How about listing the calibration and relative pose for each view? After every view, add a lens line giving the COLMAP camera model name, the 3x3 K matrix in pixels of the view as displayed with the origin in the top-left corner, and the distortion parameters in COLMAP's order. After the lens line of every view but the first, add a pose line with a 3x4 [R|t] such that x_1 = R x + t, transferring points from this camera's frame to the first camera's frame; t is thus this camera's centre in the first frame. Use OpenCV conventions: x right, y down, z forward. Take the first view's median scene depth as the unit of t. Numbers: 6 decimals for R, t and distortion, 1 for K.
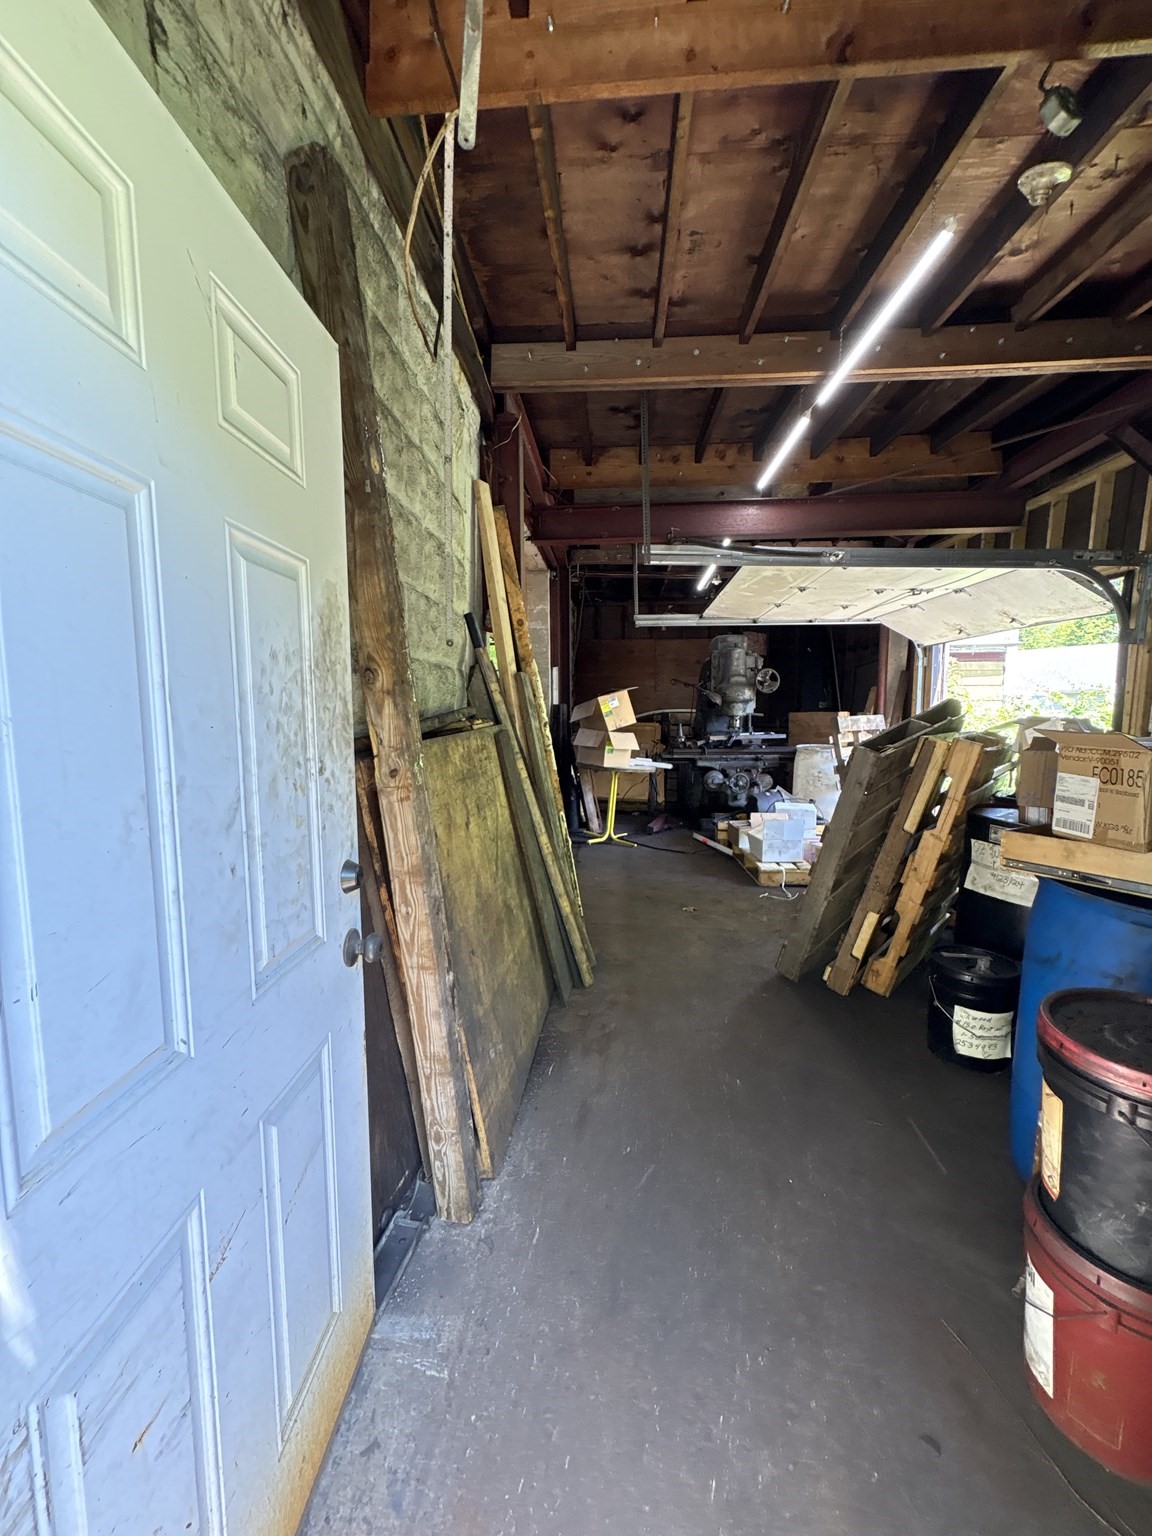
lens RADIAL K [[611.9, 0, 576.2], [0, 611.9, 769.1], [0, 0, 1]] dist [0.000959, -0.000042]
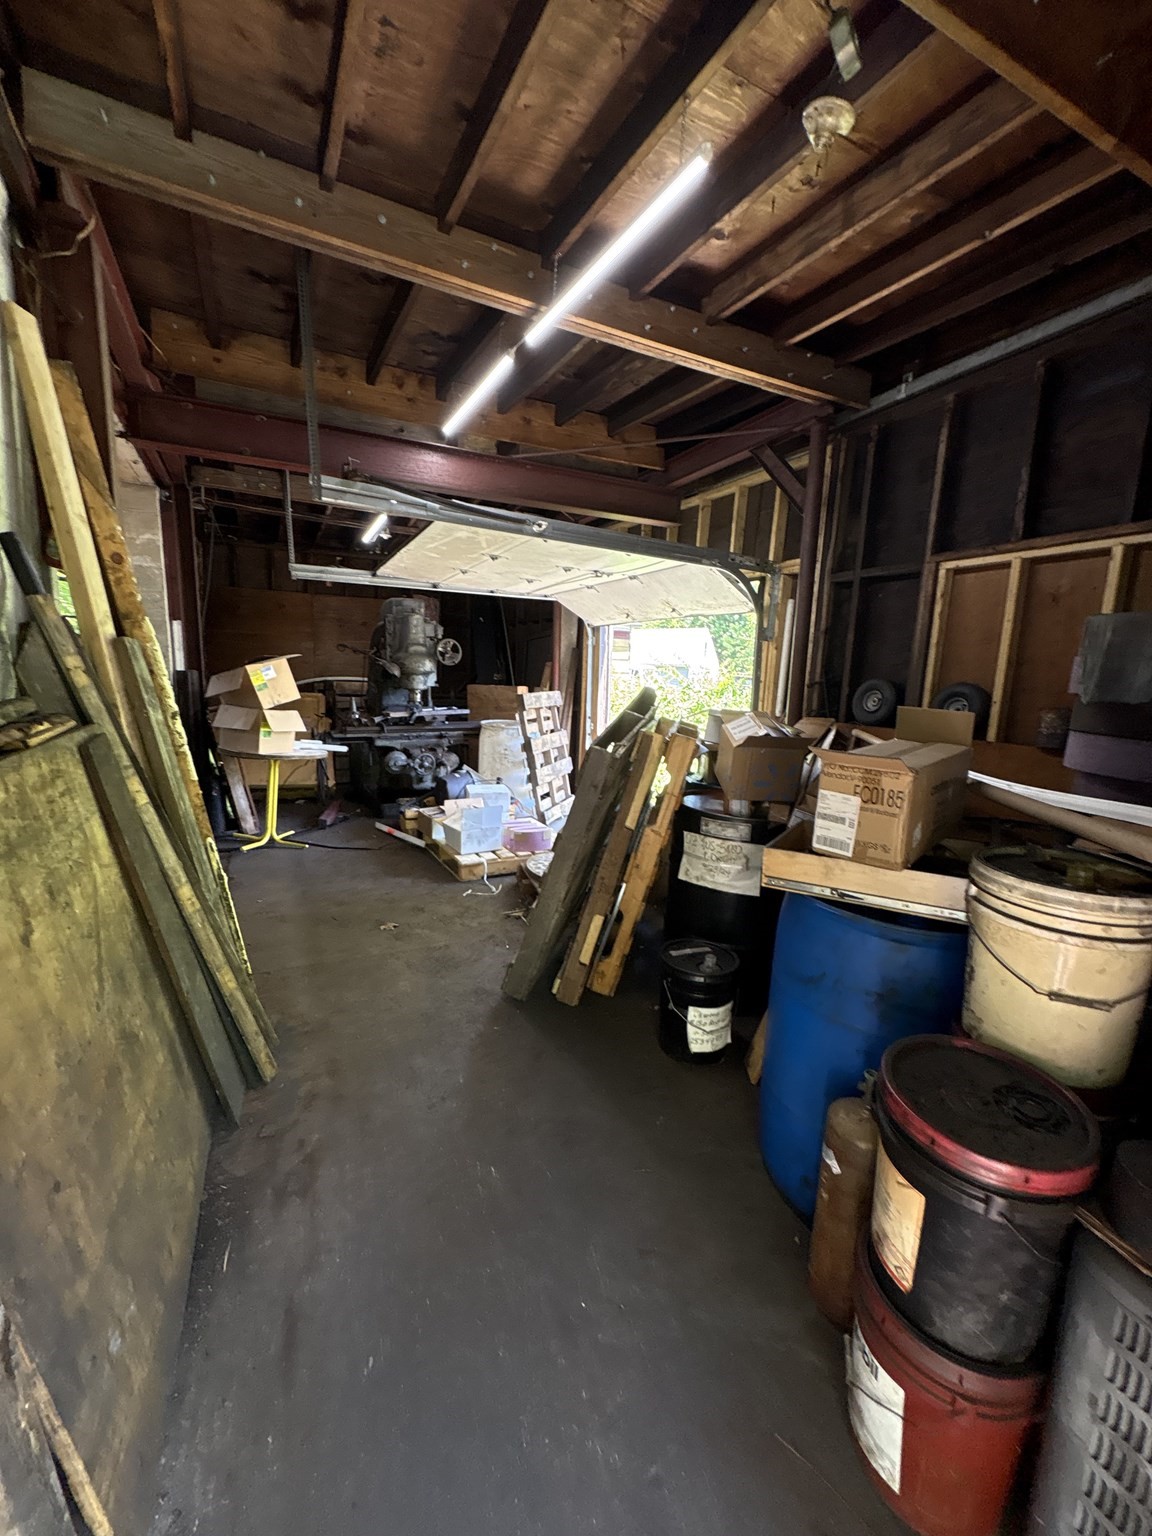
lens RADIAL K [[611.9, 0, 576.2], [0, 611.9, 769.1], [0, 0, 1]] dist [0.000959, -0.000042]
pose [[0.856135, -0.054074, 0.513915, -0.020338], [0.022143, 0.997435, 0.068062, -0.049983], [-0.516278, -0.046890, 0.855137, 0.183537]]
